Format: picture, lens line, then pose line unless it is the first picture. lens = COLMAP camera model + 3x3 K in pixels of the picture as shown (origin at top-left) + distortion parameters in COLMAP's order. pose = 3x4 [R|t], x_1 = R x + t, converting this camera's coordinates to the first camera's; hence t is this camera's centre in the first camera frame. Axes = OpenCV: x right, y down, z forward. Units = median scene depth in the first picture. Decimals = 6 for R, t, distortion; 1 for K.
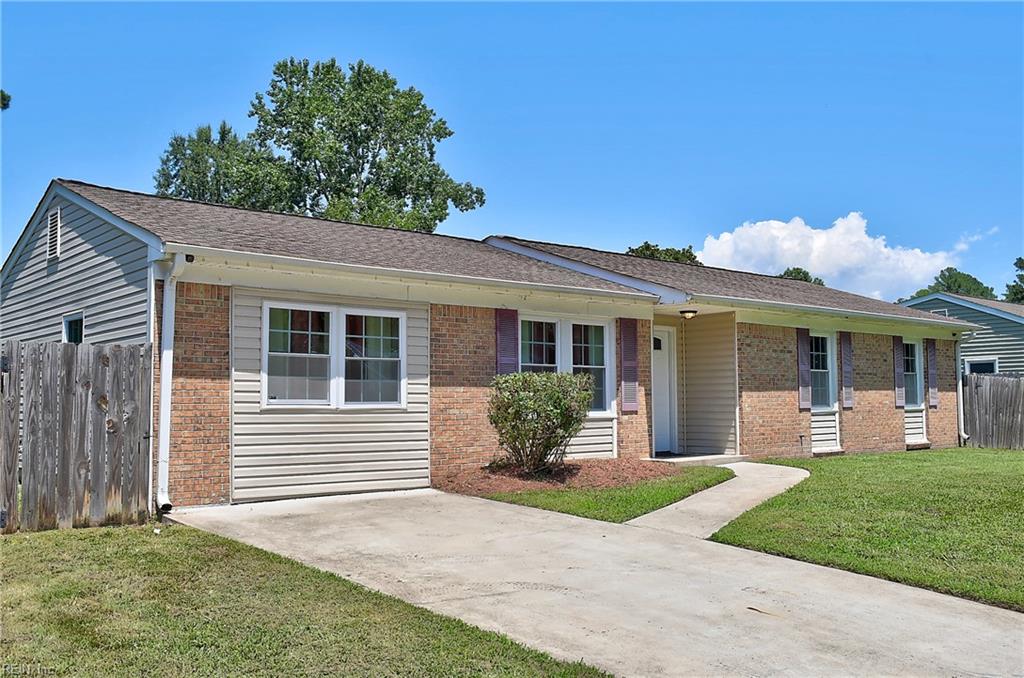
lens RADIAL K [[959.0, 0, 512.0], [0, 959.0, 339.0], [0, 0, 1]] dist [-0.073097, 0.007577]
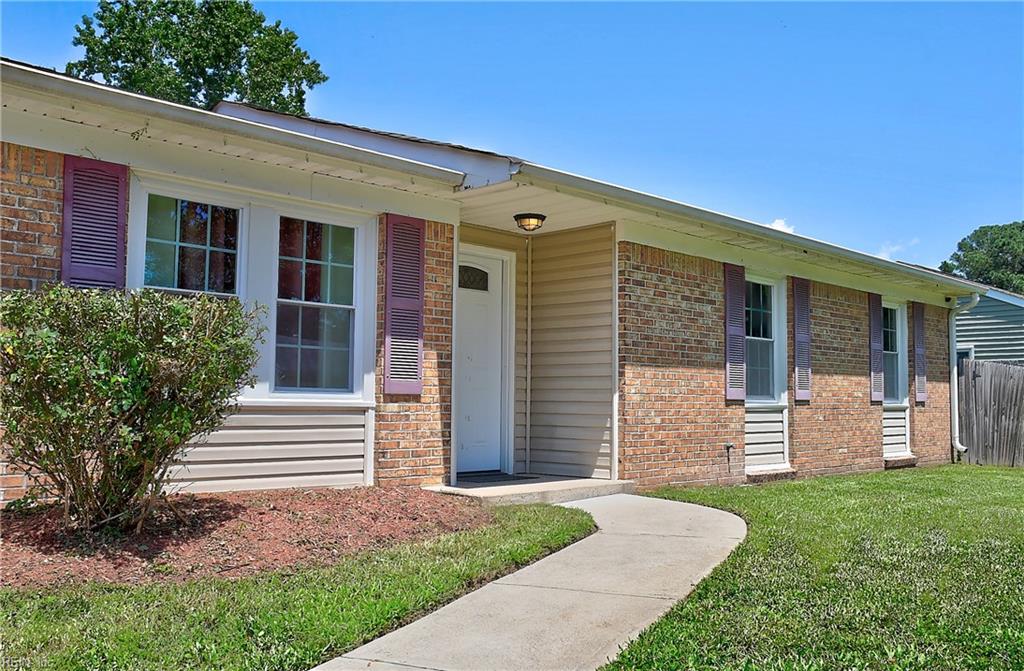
lens RADIAL K [[962.1, 0, 512.0], [0, 962.1, 335.5], [0, 0, 1]] dist [-0.091975, -0.008433]
pose [[0.996876, 0.021989, 0.075856, 0.125976], [-0.021708, 0.999754, -0.004527, 0.039371], [-0.075937, 0.002866, 0.997108, 0.425692]]
